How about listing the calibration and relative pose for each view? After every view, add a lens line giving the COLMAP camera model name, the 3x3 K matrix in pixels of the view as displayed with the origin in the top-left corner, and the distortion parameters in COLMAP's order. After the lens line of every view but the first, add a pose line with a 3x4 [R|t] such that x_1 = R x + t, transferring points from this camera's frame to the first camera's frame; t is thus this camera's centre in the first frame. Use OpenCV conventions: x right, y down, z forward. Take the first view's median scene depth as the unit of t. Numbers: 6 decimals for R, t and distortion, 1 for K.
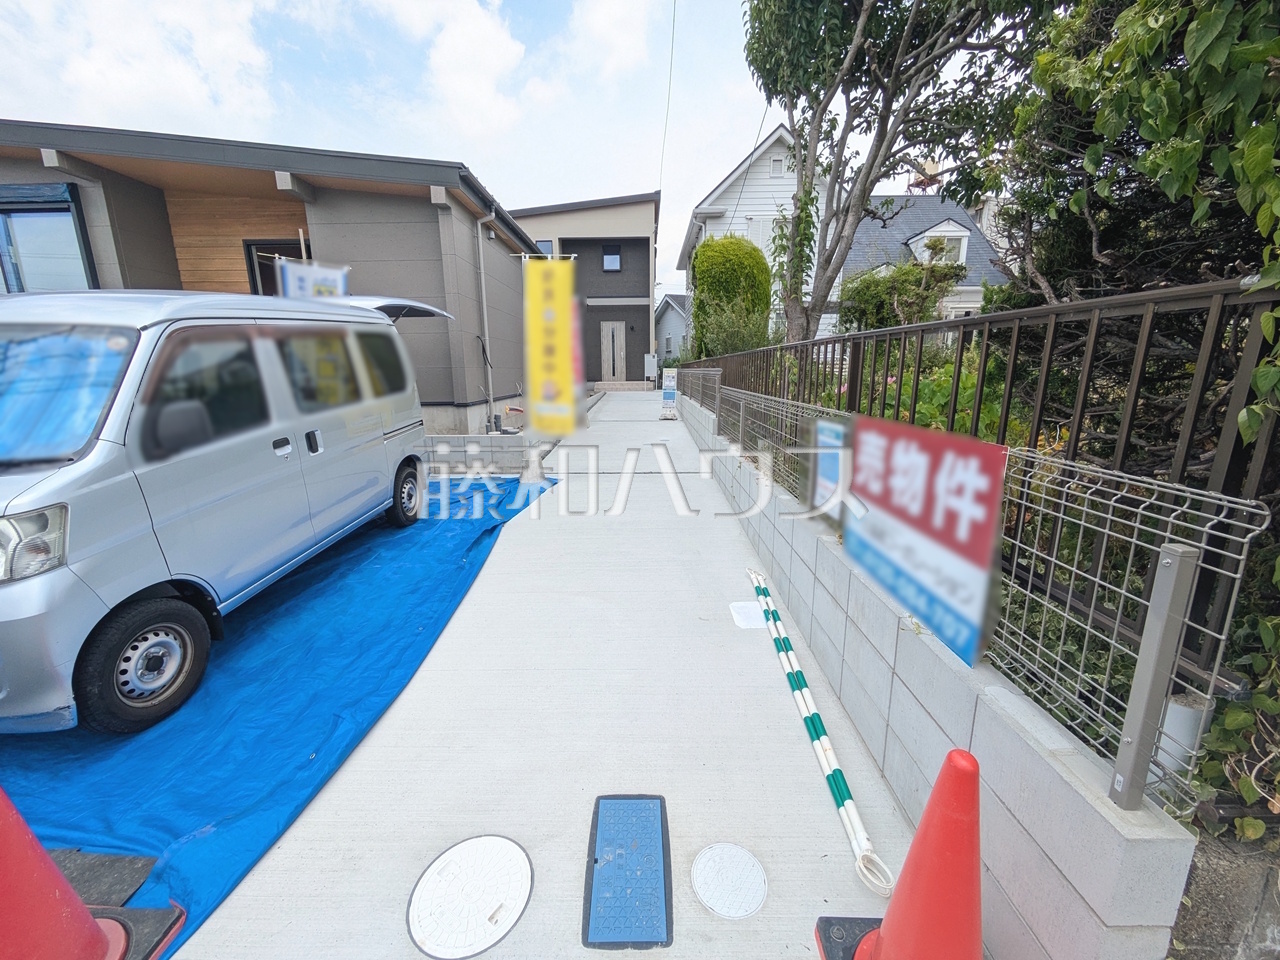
lens RADIAL K [[506.9, 0, 641.2], [0, 506.9, 478.3], [0, 0, 1]] dist [0.000905, 0.001342]
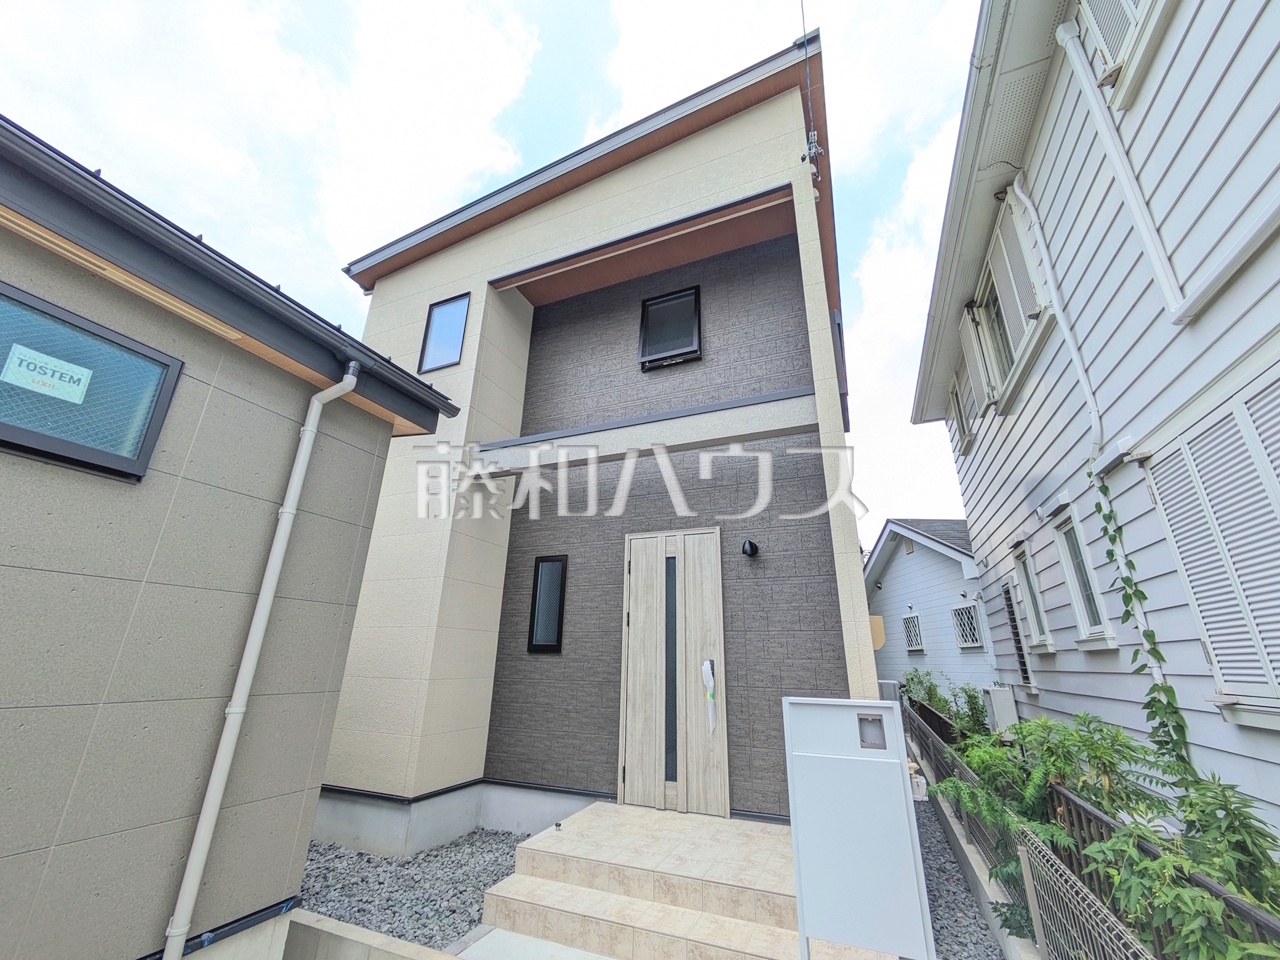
lens RADIAL K [[506.9, 0, 641.1], [0, 506.9, 483.0], [0, 0, 1]] dist [0.000905, 0.001342]
pose [[0.922712, -0.105799, -0.370688, 0.022979], [-0.104896, 0.856406, -0.505535, -0.199608], [0.370945, 0.505346, 0.779118, 0.778788]]
